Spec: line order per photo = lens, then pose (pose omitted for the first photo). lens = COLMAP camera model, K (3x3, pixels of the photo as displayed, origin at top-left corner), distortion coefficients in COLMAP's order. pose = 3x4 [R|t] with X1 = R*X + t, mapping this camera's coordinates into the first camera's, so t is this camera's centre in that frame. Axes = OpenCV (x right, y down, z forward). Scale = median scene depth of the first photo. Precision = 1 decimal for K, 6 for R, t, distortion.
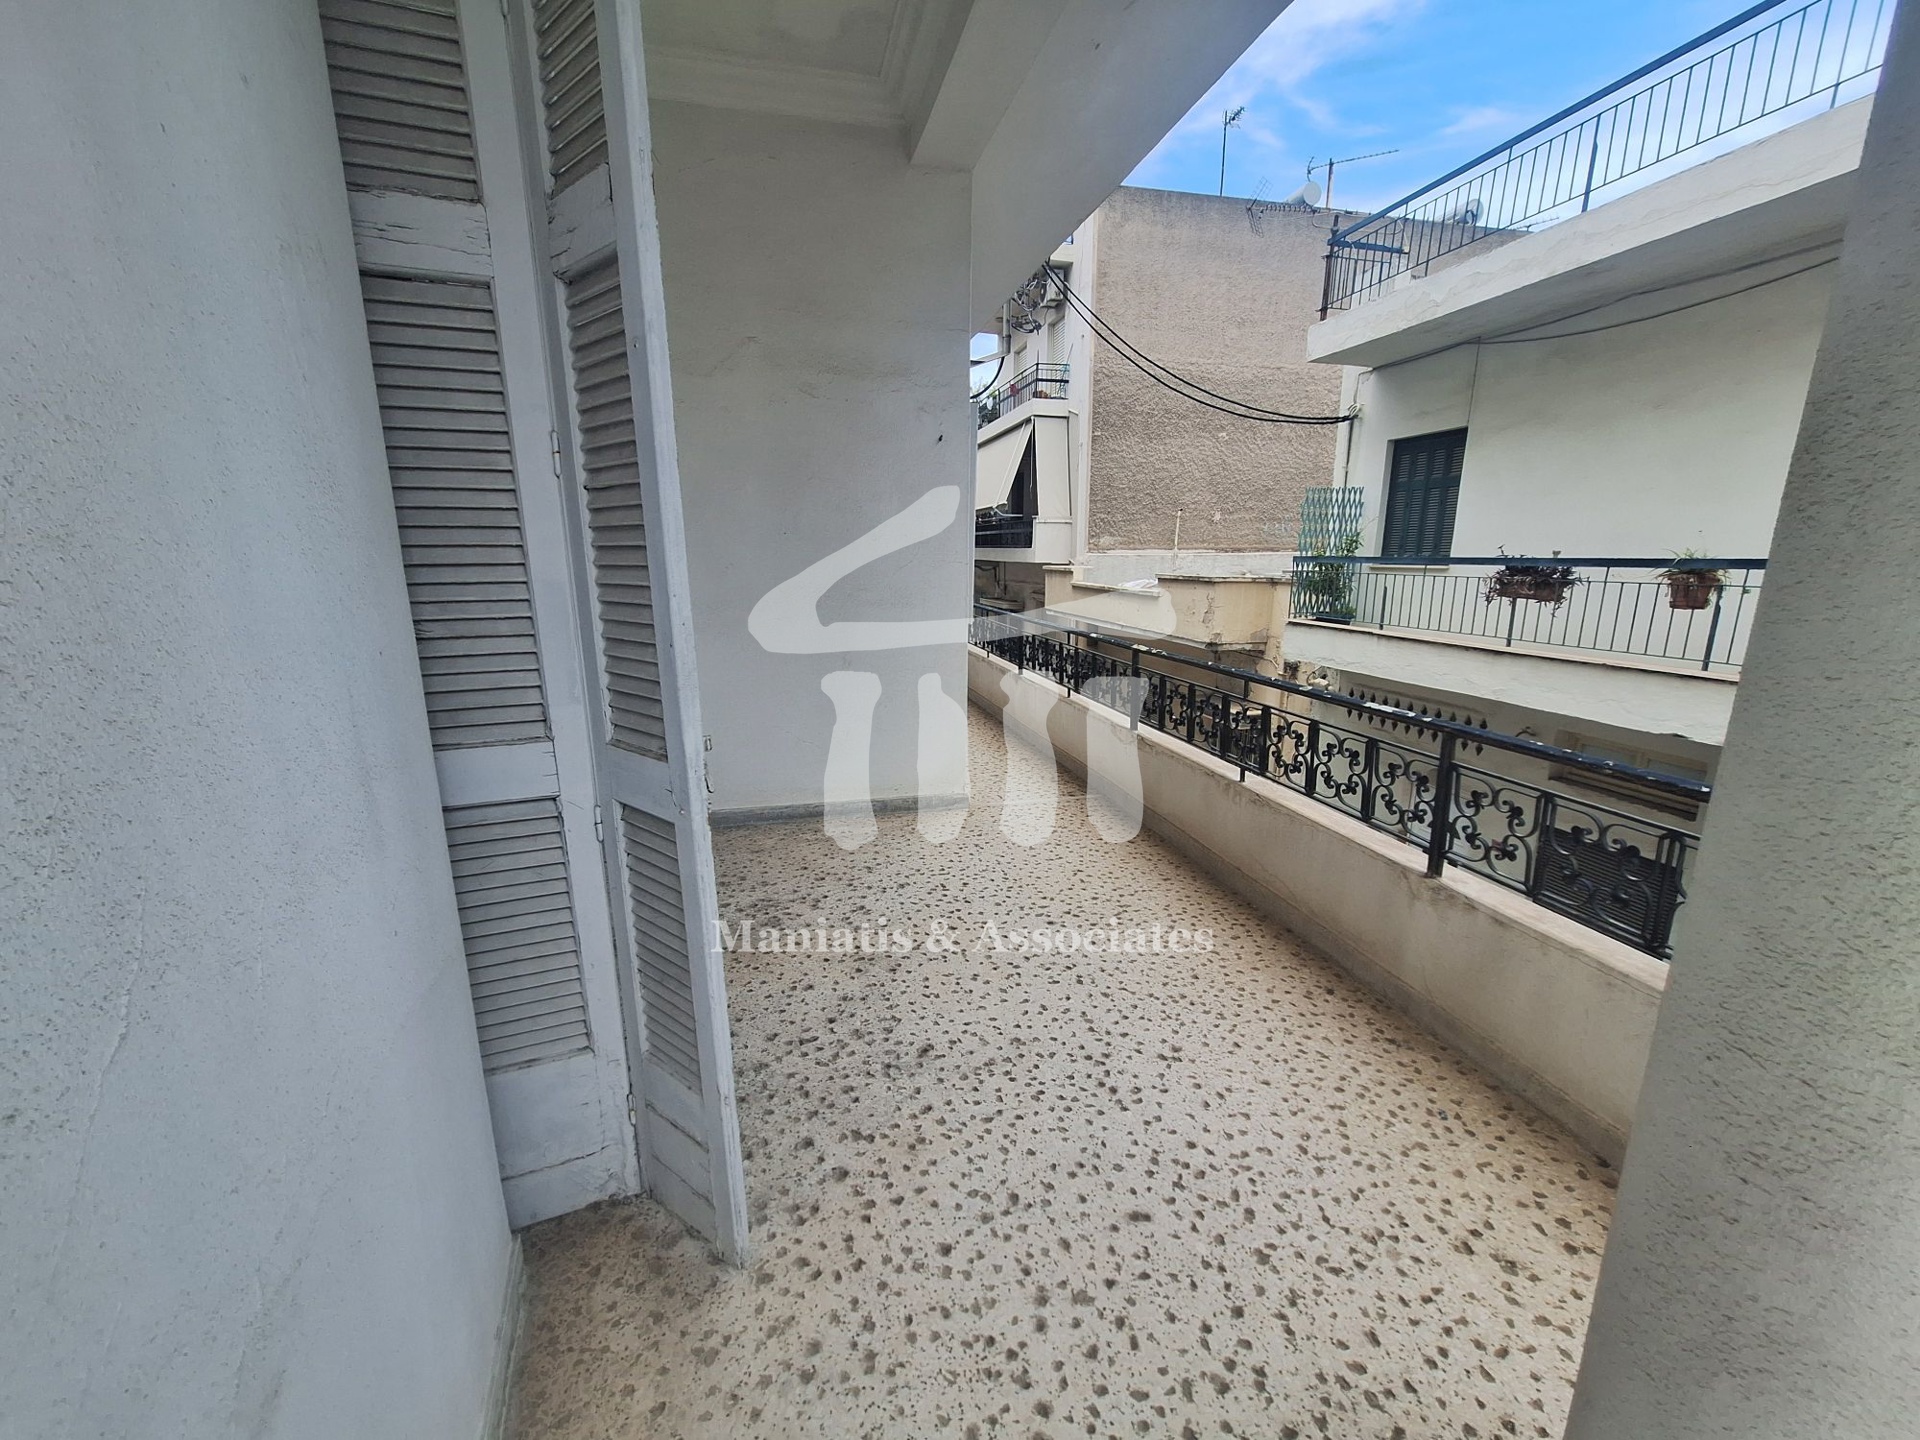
lens RADIAL K [[748.2, 0, 957.8], [0, 748.2, 716.0], [0, 0, 1]] dist [-0.002232, 0.000497]
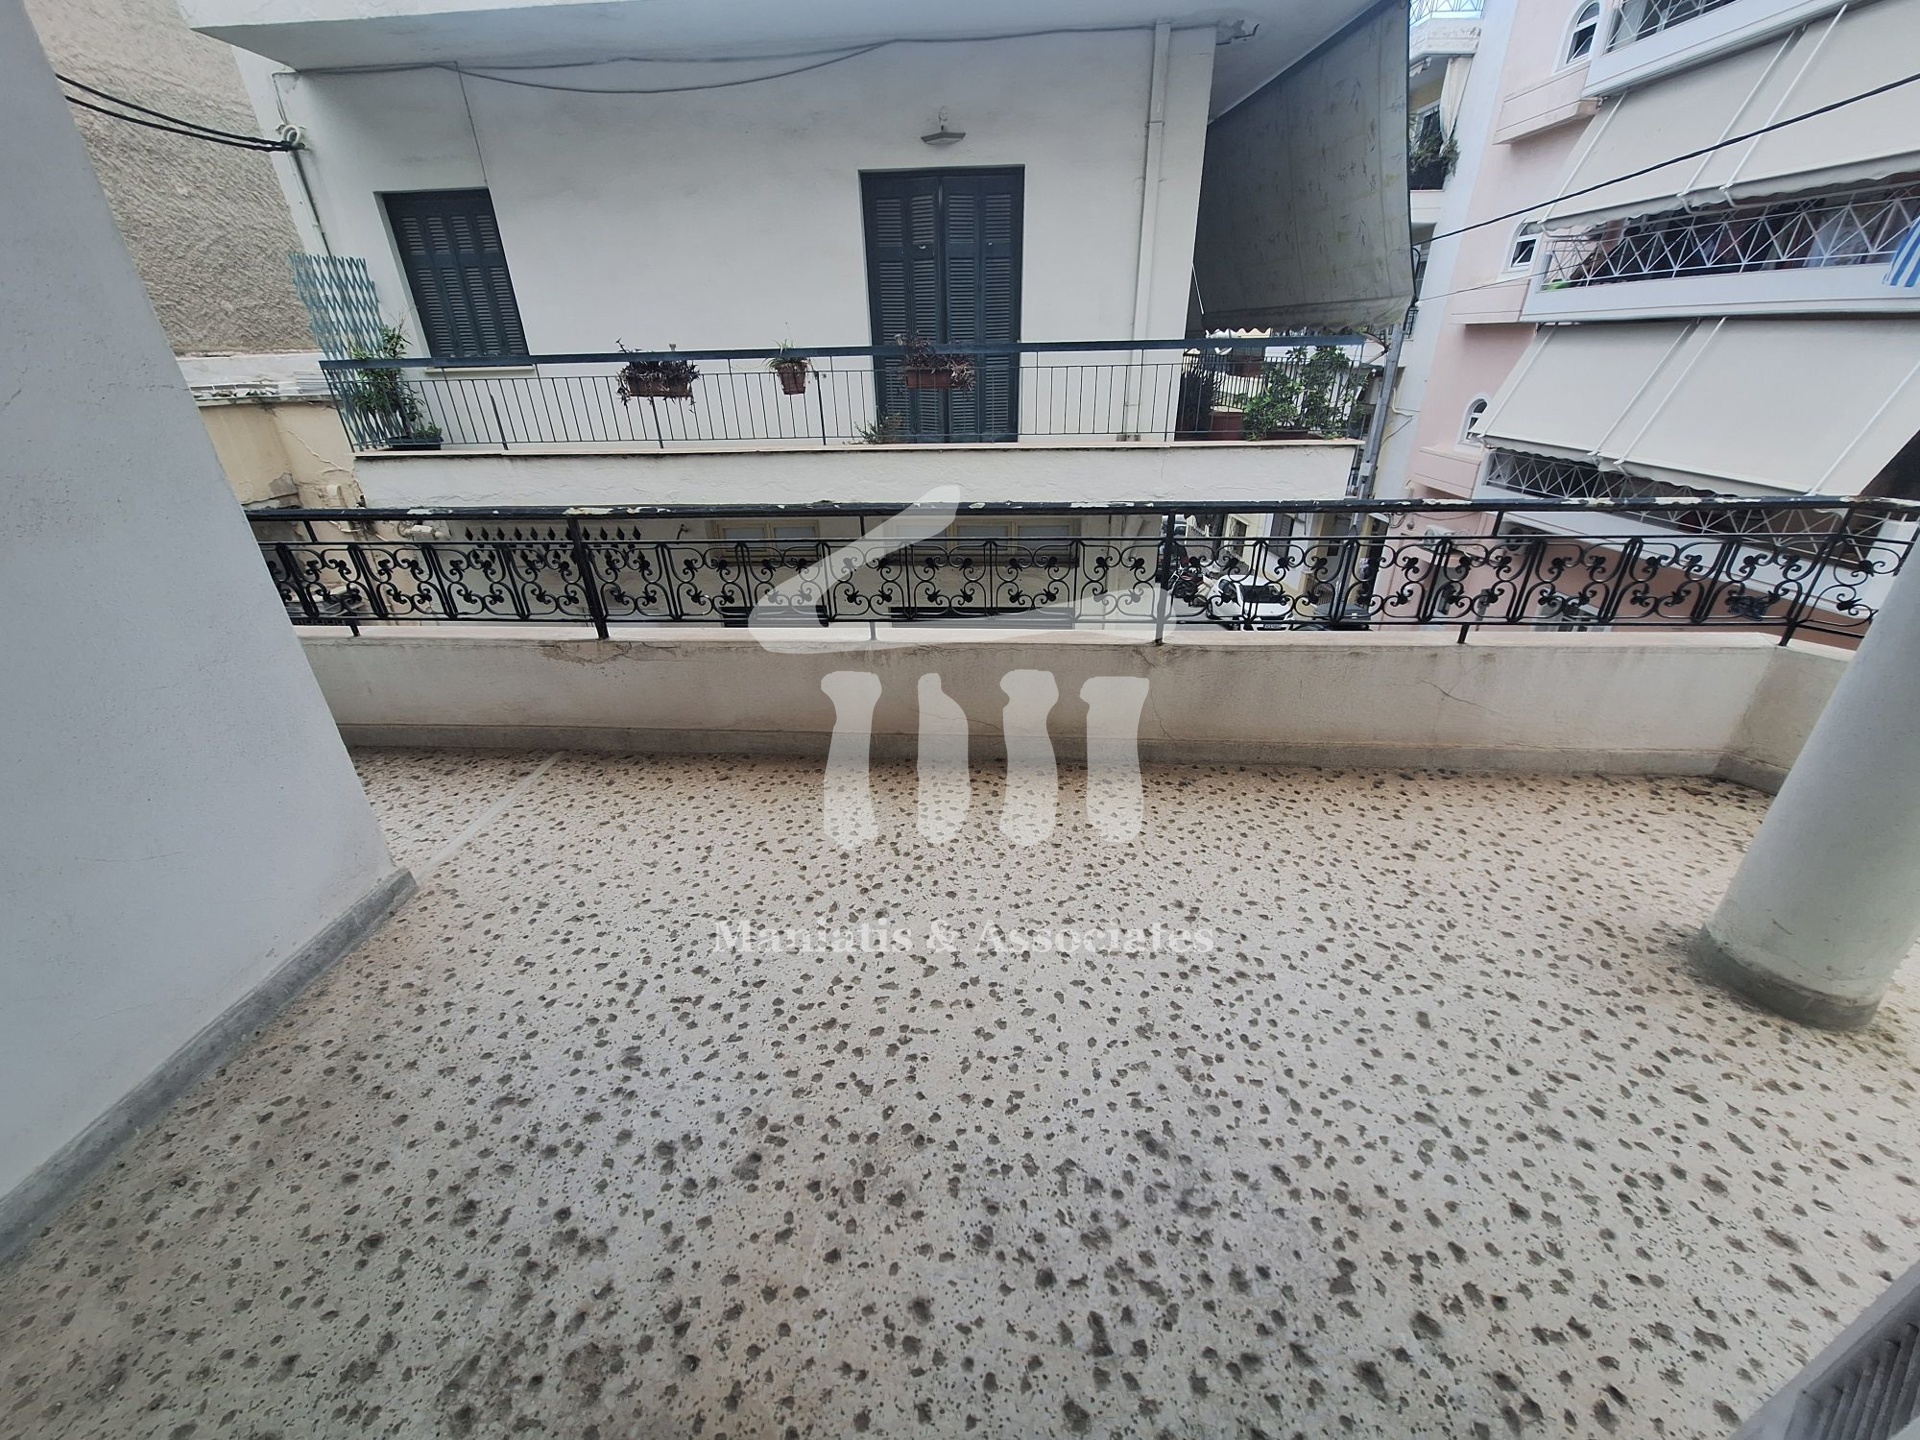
lens RADIAL K [[748.2, 0, 963.1], [0, 748.2, 722.7], [0, 0, 1]] dist [-0.002232, 0.000497]
pose [[0.318782, -0.437711, 0.840706, -0.162930], [0.223090, 0.896713, 0.382279, -0.061467], [-0.921200, 0.065690, 0.383505, 0.285811]]
